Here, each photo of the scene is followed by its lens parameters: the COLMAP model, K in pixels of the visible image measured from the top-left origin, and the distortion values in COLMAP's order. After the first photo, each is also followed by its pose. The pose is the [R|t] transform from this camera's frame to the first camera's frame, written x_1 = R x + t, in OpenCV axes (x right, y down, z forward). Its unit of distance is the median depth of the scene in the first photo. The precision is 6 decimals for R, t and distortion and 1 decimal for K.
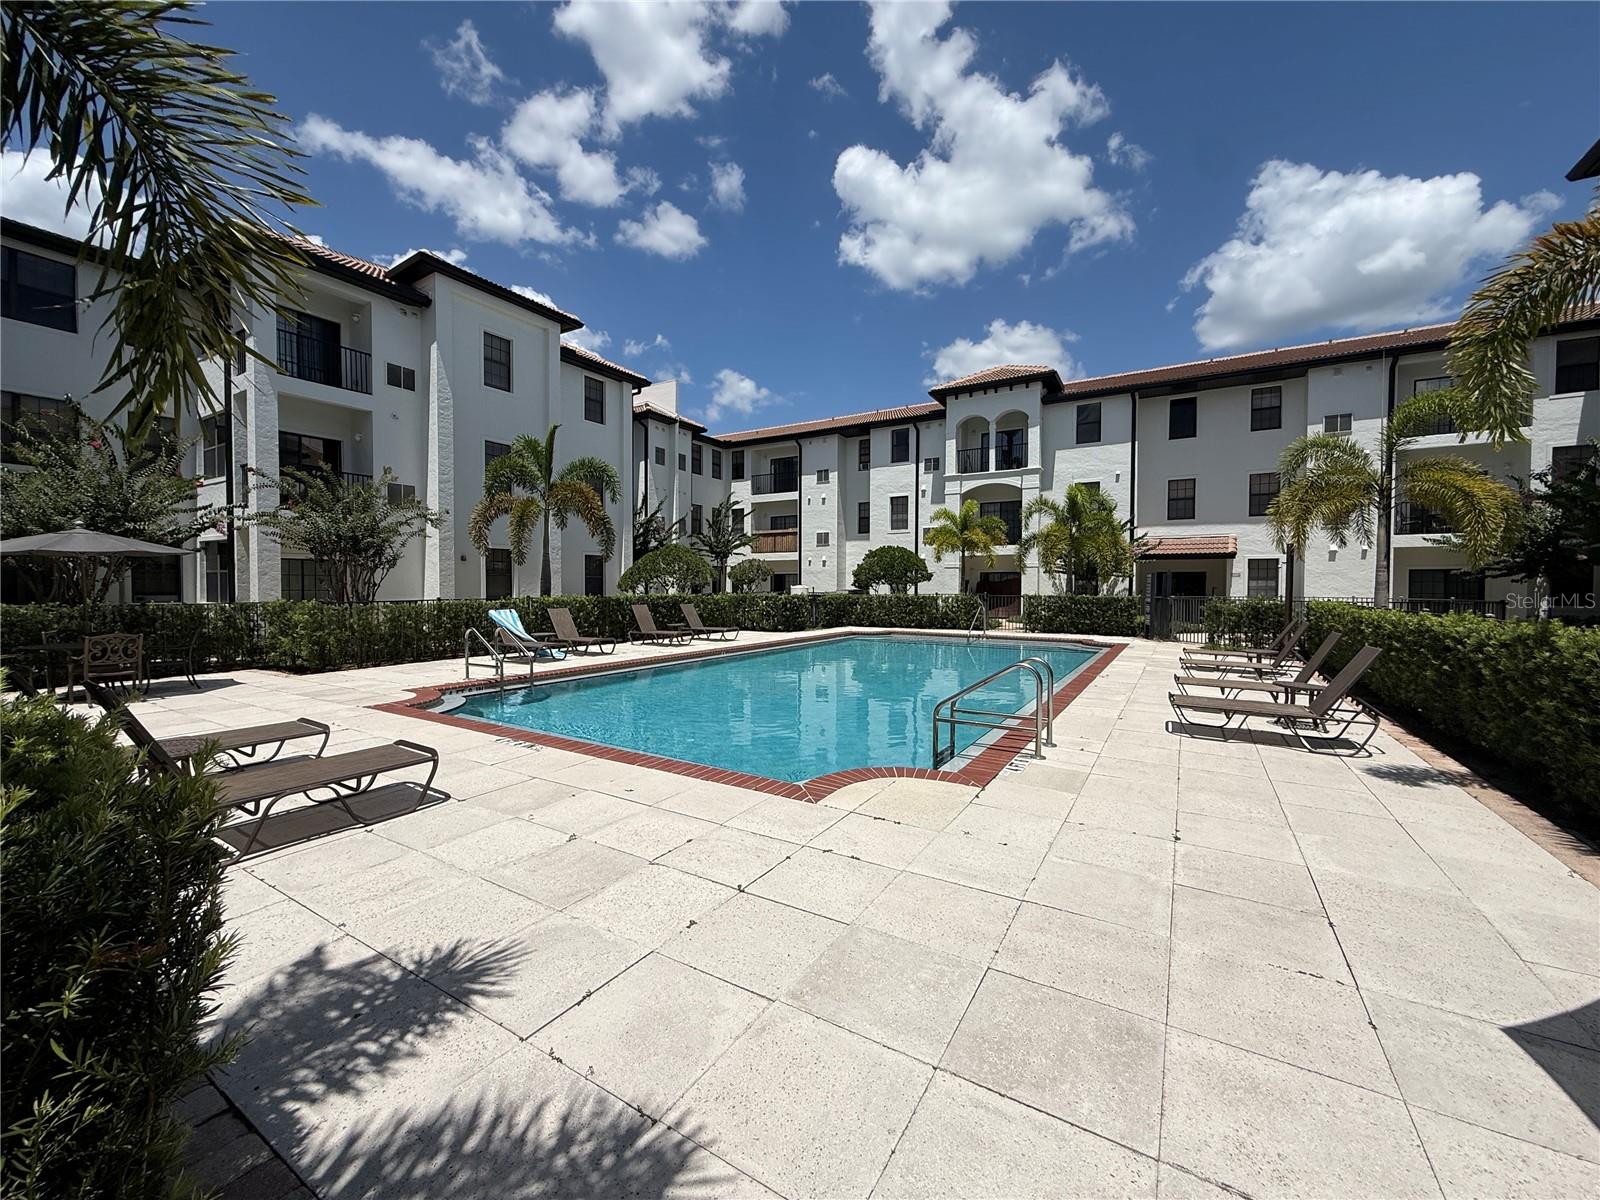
lens RADIAL K [[630.3, 0, 800.0], [0, 630.3, 600.0], [0, 0, 1]] dist [-0.000279, -0.000020]
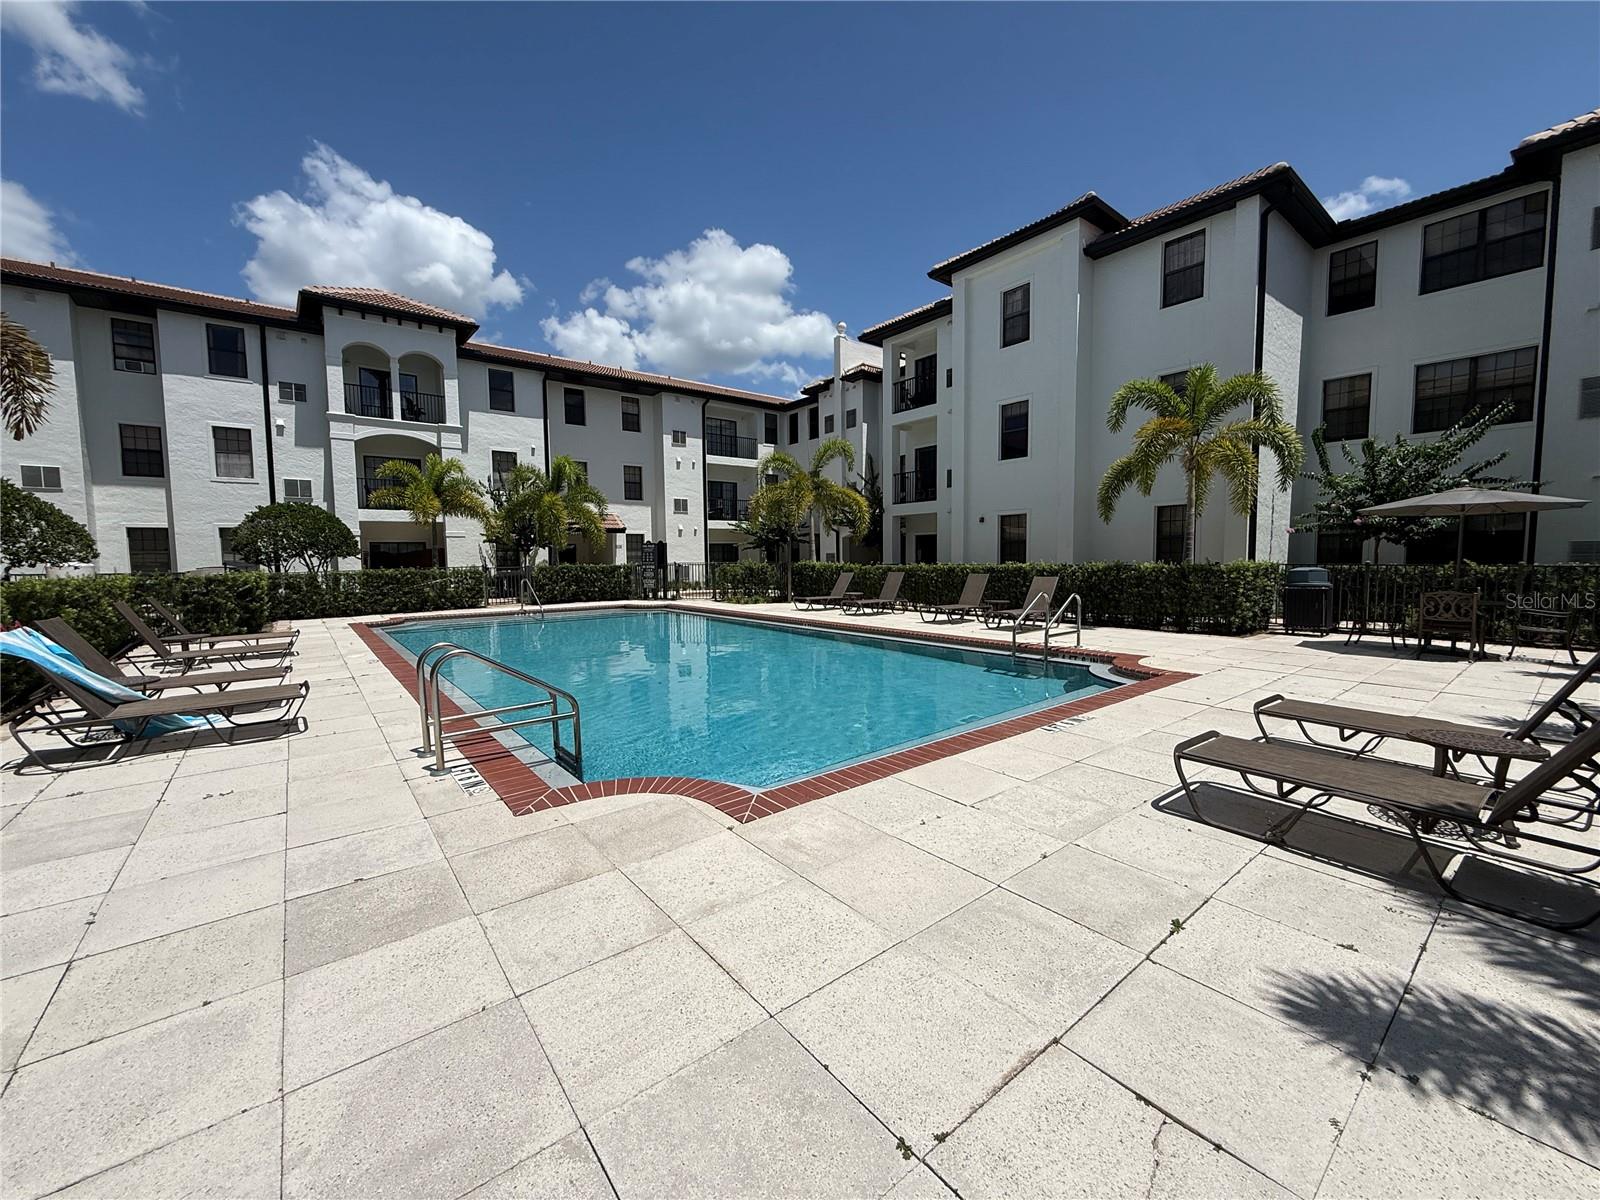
lens RADIAL K [[641.6, 0, 800.0], [0, 641.6, 600.0], [0, 0, 1]] dist [0.020667, -0.000143]
pose [[0.329616, -0.078081, 0.940881, -0.354671], [0.037045, 0.996876, 0.069750, -0.007902], [-0.943388, 0.011864, 0.331479, 0.226469]]
